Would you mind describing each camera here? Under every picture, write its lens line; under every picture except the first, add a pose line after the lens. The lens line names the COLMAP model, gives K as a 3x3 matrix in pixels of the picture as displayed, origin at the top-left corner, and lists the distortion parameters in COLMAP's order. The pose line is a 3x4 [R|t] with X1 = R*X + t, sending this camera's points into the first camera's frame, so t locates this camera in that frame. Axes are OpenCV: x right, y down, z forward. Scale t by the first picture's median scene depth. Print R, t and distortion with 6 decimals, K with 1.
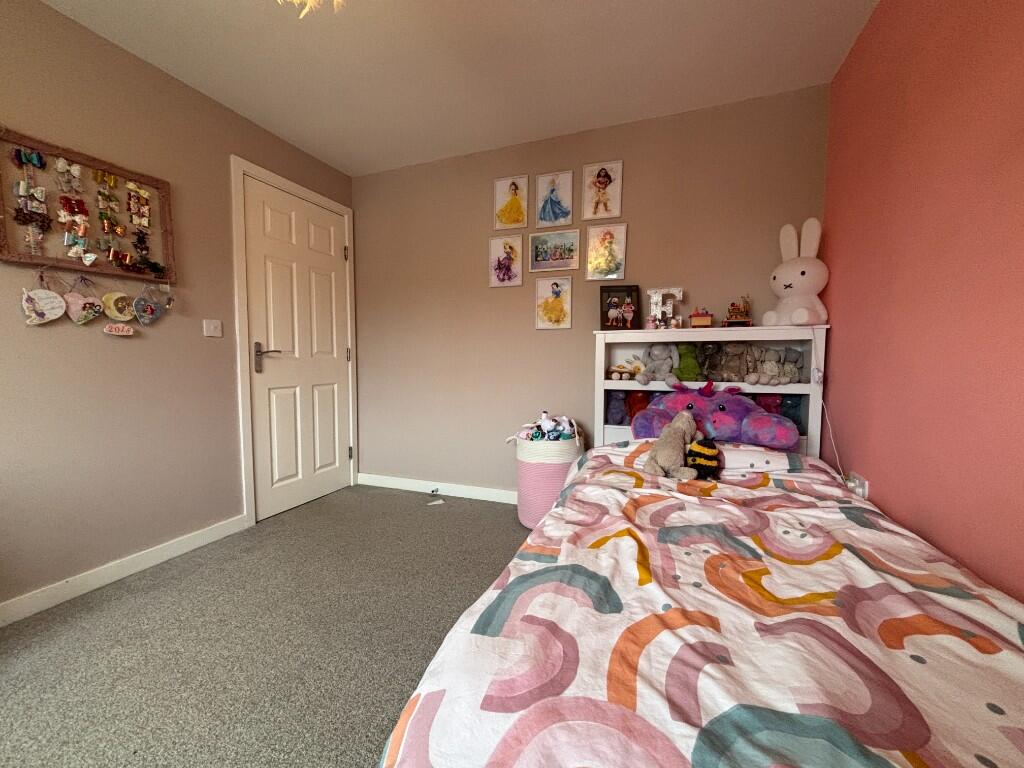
lens RADIAL K [[416.2, 0, 512.0], [0, 416.2, 384.0], [0, 0, 1]] dist [-0.002509, -0.000059]
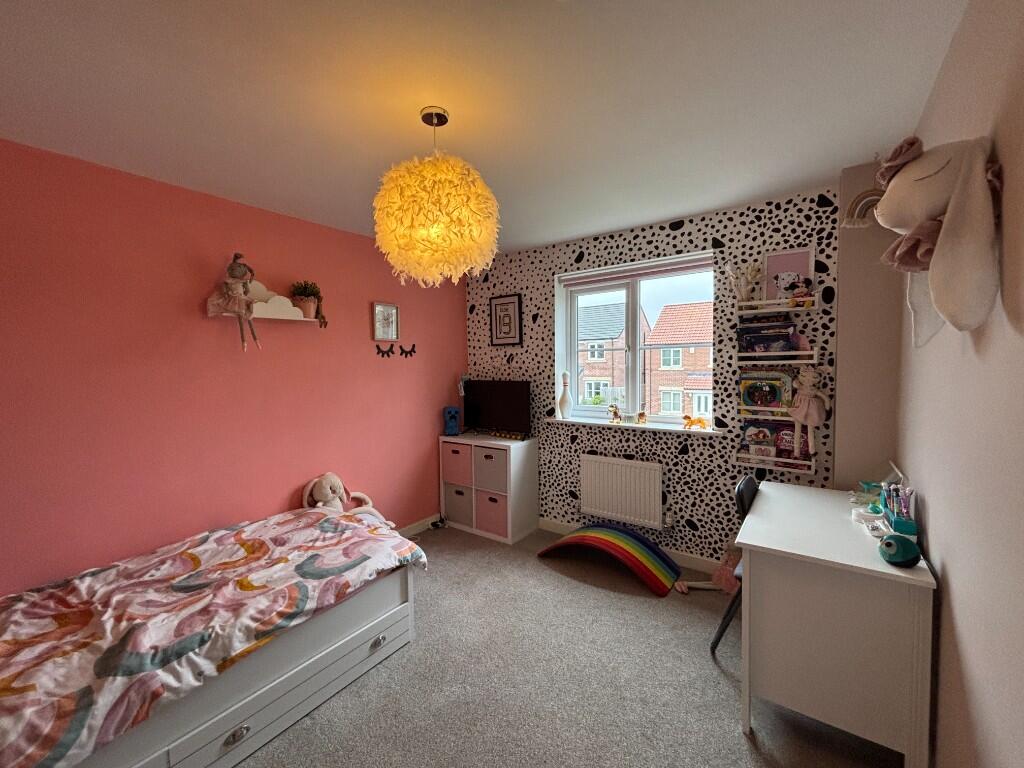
lens RADIAL K [[416.2, 0, 512.0], [0, 416.2, 384.0], [0, 0, 1]] dist [-0.002509, -0.000059]
pose [[-0.967611, -0.001575, 0.252439, -1.523514], [0.025552, 0.994234, 0.104147, -0.714959], [-0.251148, 0.107224, -0.961992, 2.979245]]
